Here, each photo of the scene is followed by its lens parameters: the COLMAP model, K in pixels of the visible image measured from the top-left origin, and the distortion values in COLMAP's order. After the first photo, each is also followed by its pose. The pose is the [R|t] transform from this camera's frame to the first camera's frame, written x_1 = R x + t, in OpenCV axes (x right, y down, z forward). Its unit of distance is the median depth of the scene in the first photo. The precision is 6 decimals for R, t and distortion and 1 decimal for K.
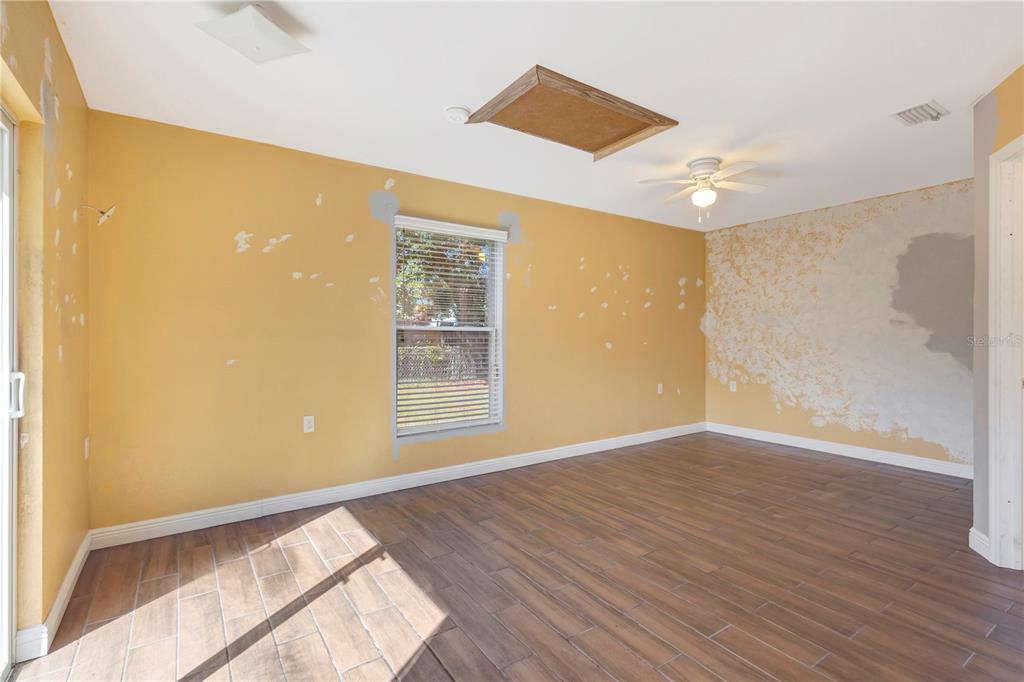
lens RADIAL K [[476.3, 0, 531.7], [0, 476.3, 329.4], [0, 0, 1]] dist [0.015126, -0.004888]
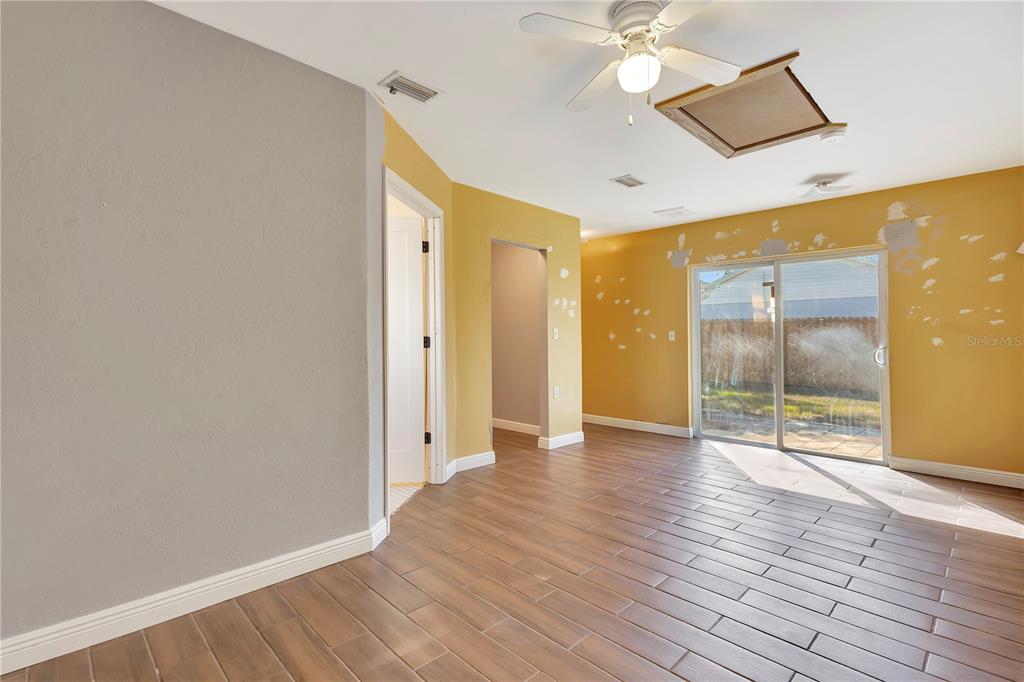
lens RADIAL K [[476.3, 0, 506.5], [0, 476.3, 337.1], [0, 0, 1]] dist [0.015126, -0.004888]
pose [[-0.990171, -0.002644, -0.139840, 0.469070], [-0.001631, 0.999972, -0.007361, 0.018103], [0.139855, -0.007060, -0.990147, 1.197515]]
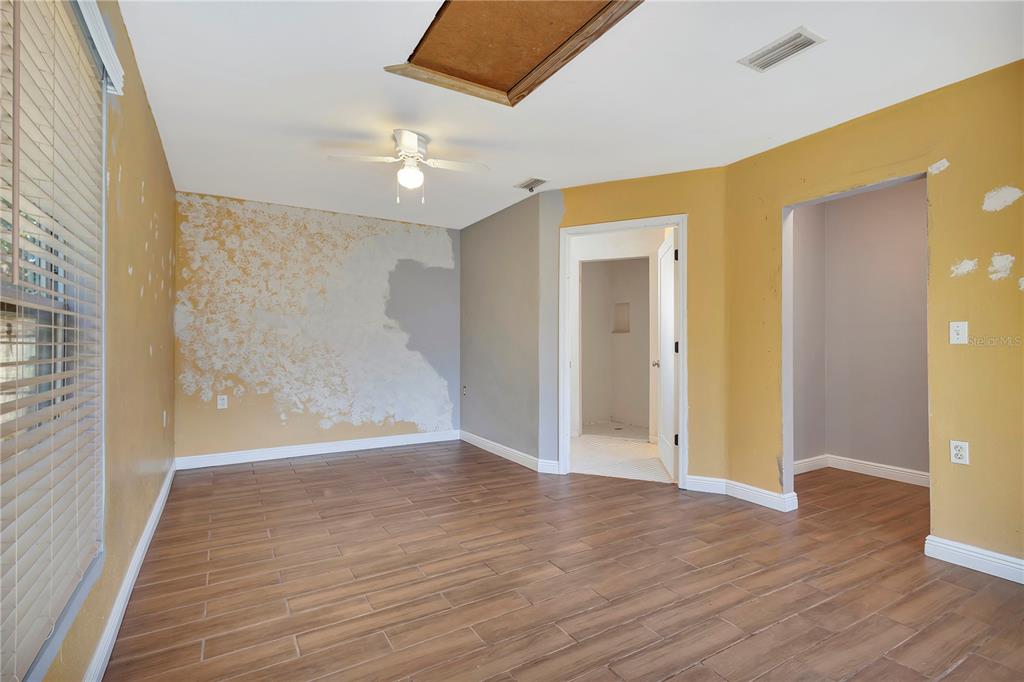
lens RADIAL K [[476.3, 0, 512.8], [0, 476.3, 341.0], [0, 0, 1]] dist [0.015126, -0.004888]
pose [[0.093430, 0.007507, 0.995598, -0.390706], [-0.014813, 0.999871, -0.006149, 0.021828], [-0.995516, -0.014173, 0.093529, 0.570531]]
